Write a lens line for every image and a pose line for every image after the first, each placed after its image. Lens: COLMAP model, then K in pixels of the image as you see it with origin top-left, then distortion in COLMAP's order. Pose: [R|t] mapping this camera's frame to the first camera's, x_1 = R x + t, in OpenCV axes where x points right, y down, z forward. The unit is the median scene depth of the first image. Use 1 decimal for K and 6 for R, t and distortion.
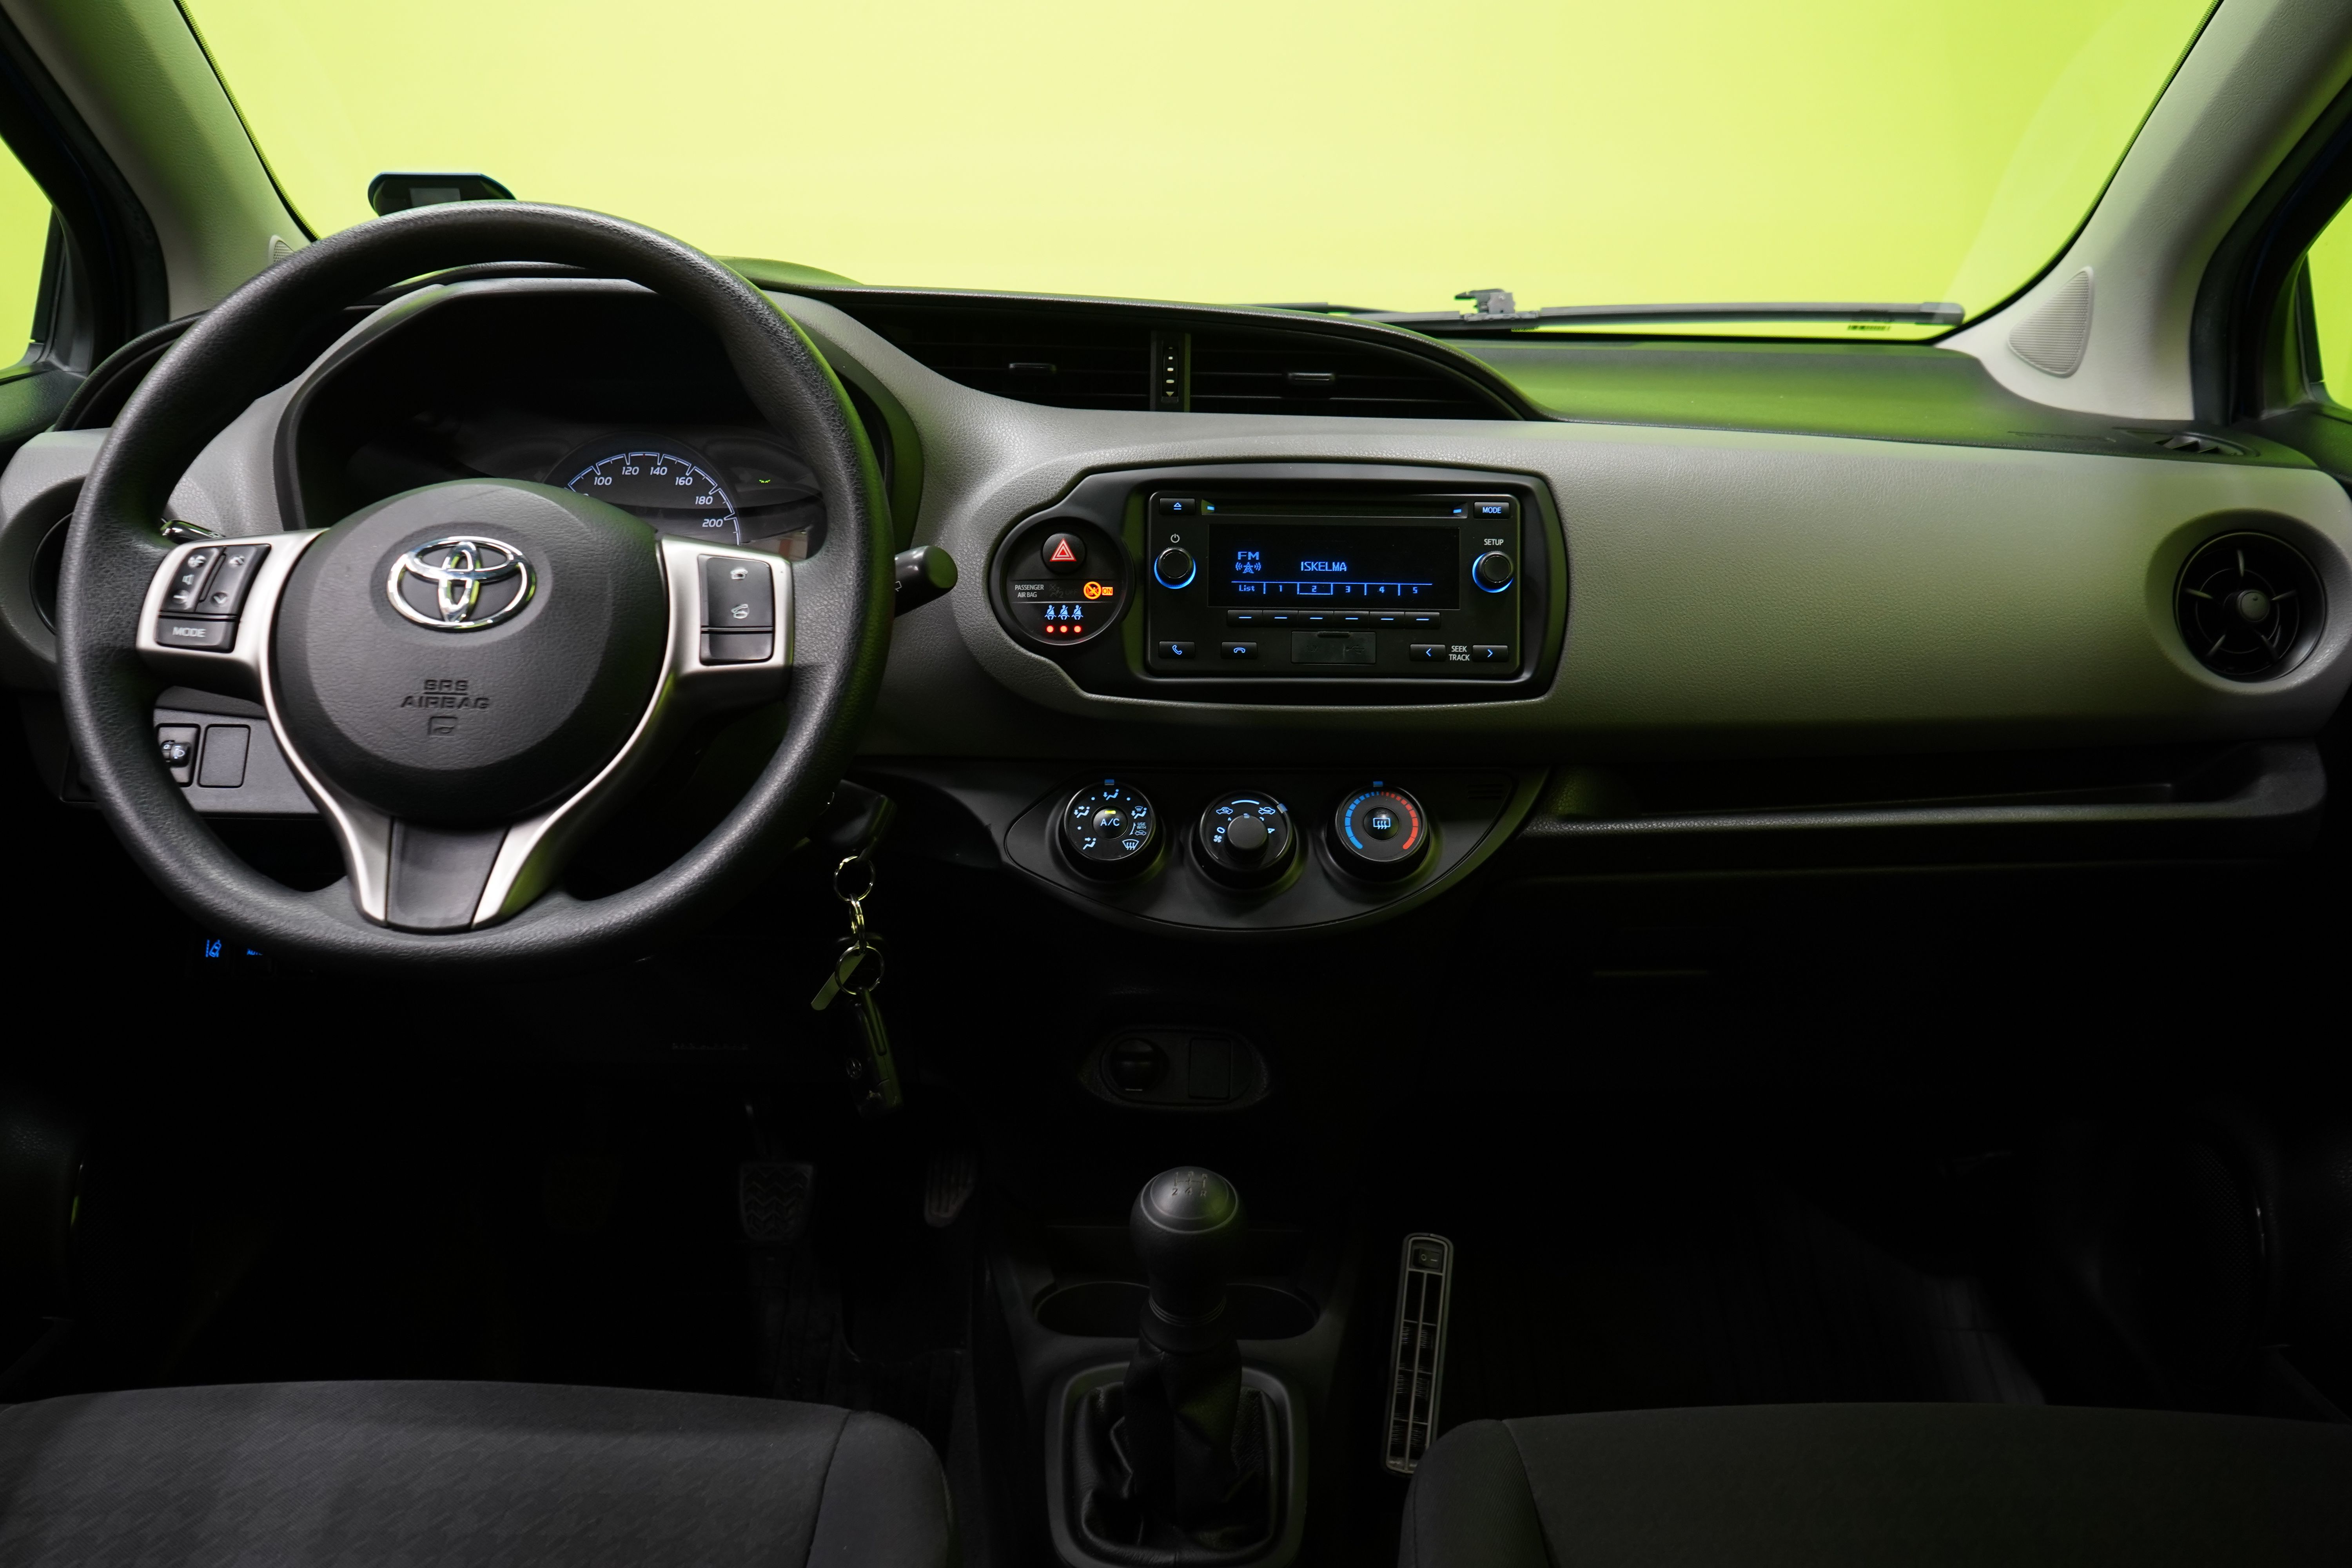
lens RADIAL K [[1877.2, 0, 1176.0], [0, 1877.2, 784.0], [0, 0, 1]] dist [-0.001497, 0.001445]
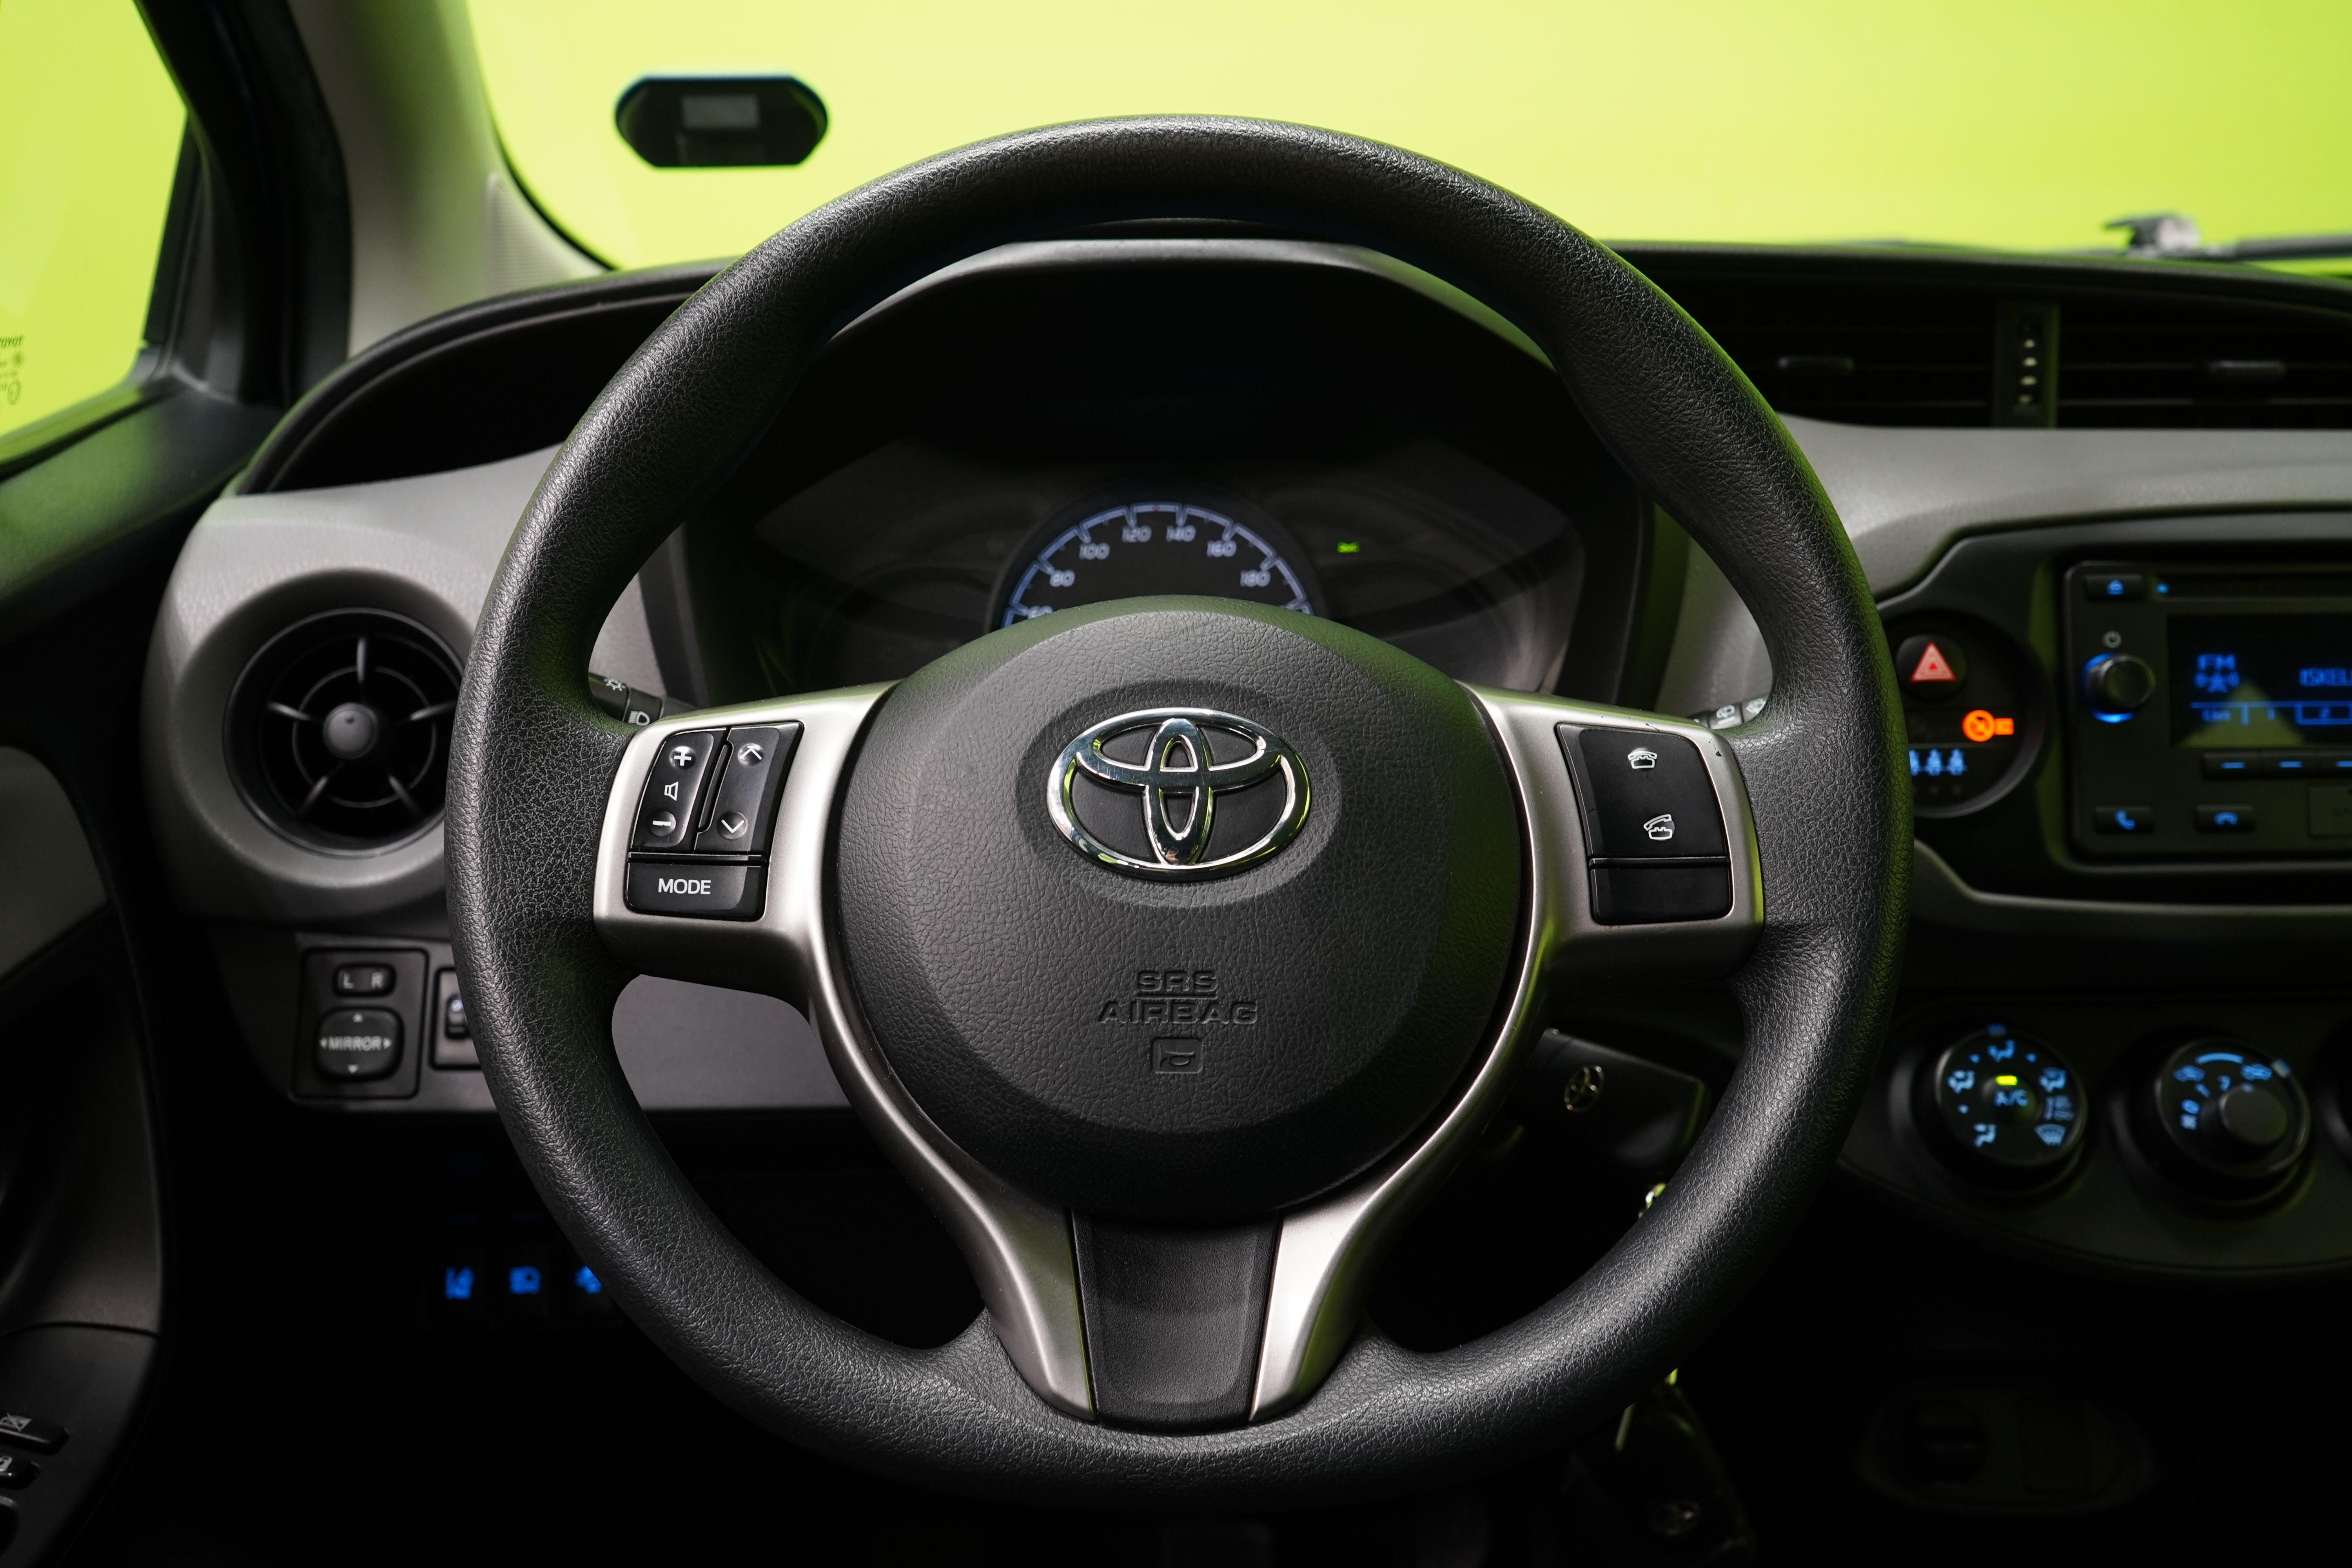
lens RADIAL K [[2238.9, 0, 1176.0], [0, 2238.9, 784.0], [0, 0, 1]] dist [-0.003232, 0.013655]
pose [[0.999485, -0.023856, 0.021443, -0.325869], [0.023913, 0.999711, -0.002394, -0.088645], [-0.021379, 0.002906, 0.999767, 0.268220]]
